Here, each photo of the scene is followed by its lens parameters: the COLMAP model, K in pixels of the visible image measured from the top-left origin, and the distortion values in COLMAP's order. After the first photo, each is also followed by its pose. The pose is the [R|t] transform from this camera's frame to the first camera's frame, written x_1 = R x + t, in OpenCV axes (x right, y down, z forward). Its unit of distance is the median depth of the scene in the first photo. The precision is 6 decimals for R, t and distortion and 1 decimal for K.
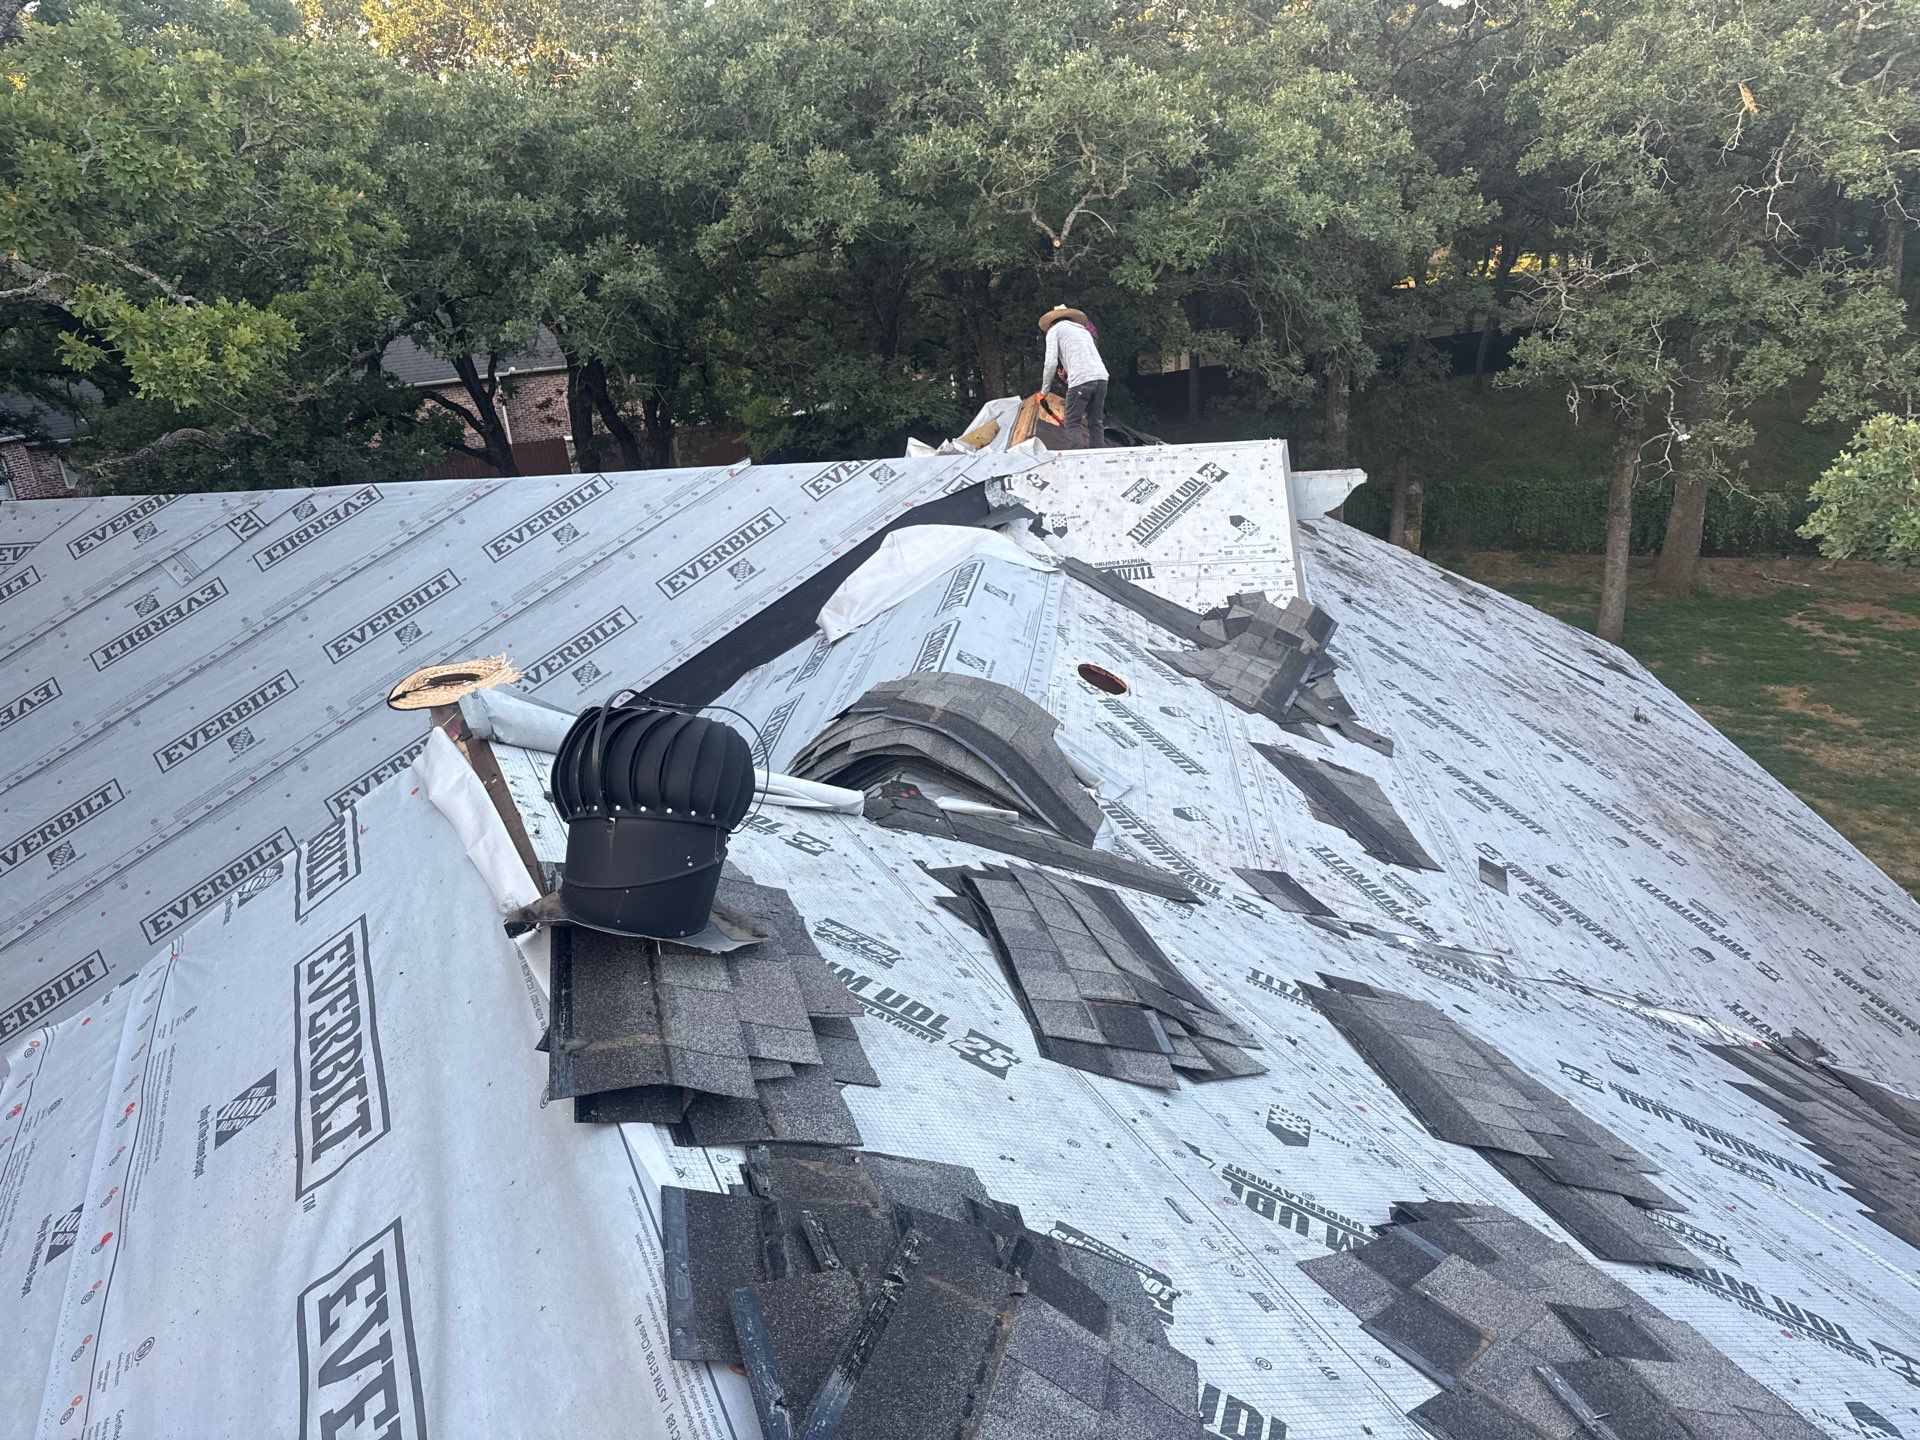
lens RADIAL K [[1390.8, 0, 998.5], [0, 1390.8, 725.9], [0, 0, 1]] dist [0.088102, -0.118207]
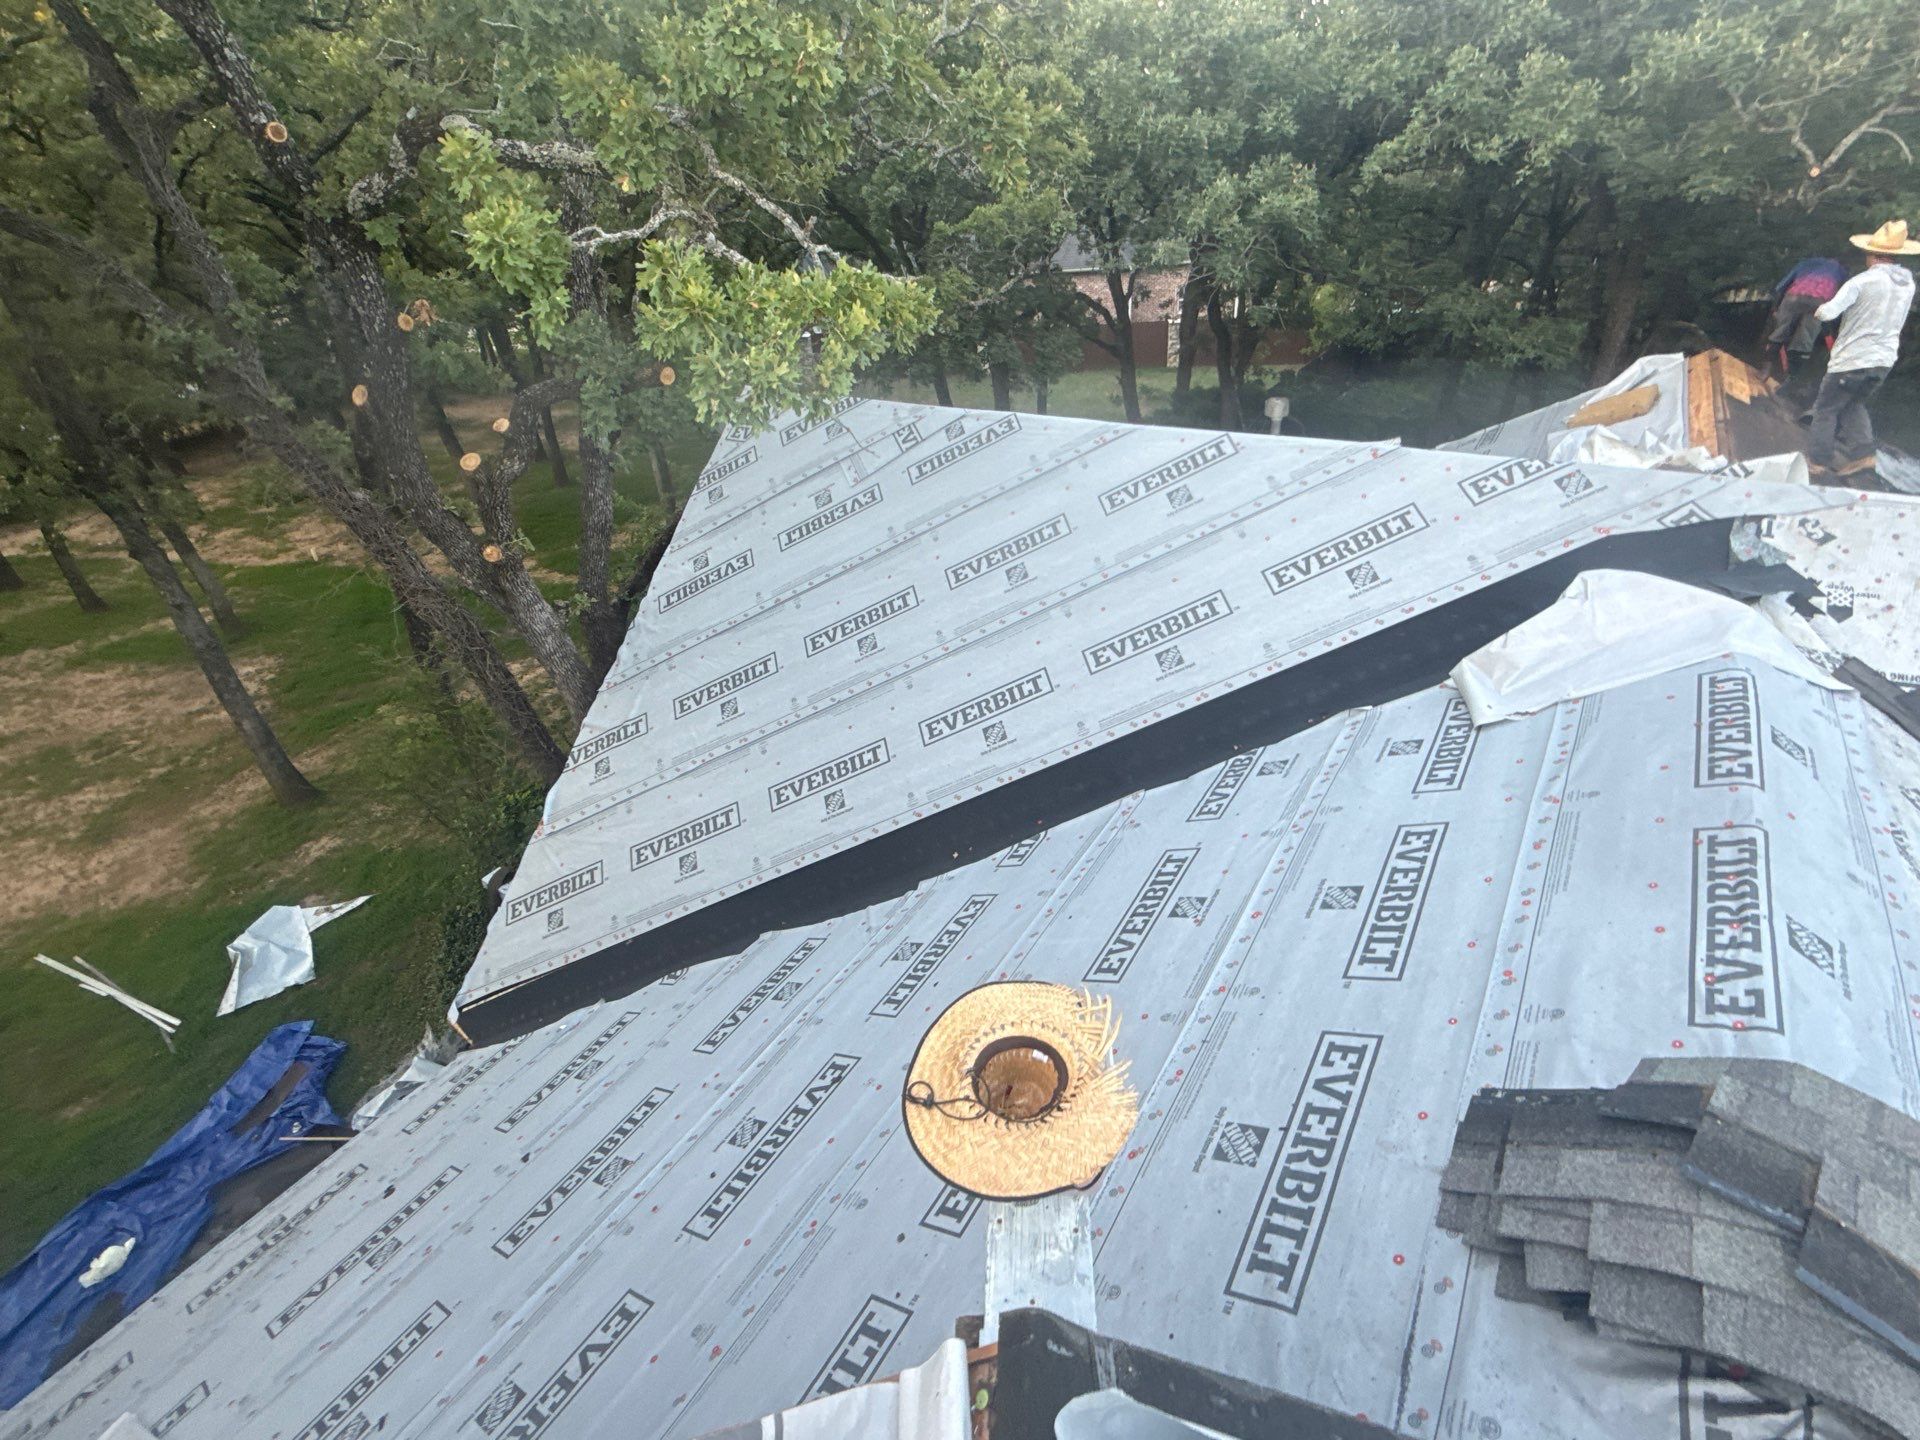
lens RADIAL K [[956.4, 0, 957.9], [0, 956.4, 750.3], [0, 0, 1]] dist [0.012002, -0.006147]
pose [[0.881541, 0.262725, -0.392251, -0.131268], [-0.168798, 0.951330, 0.257833, -0.110003], [0.440900, -0.161079, 0.882984, 0.303333]]
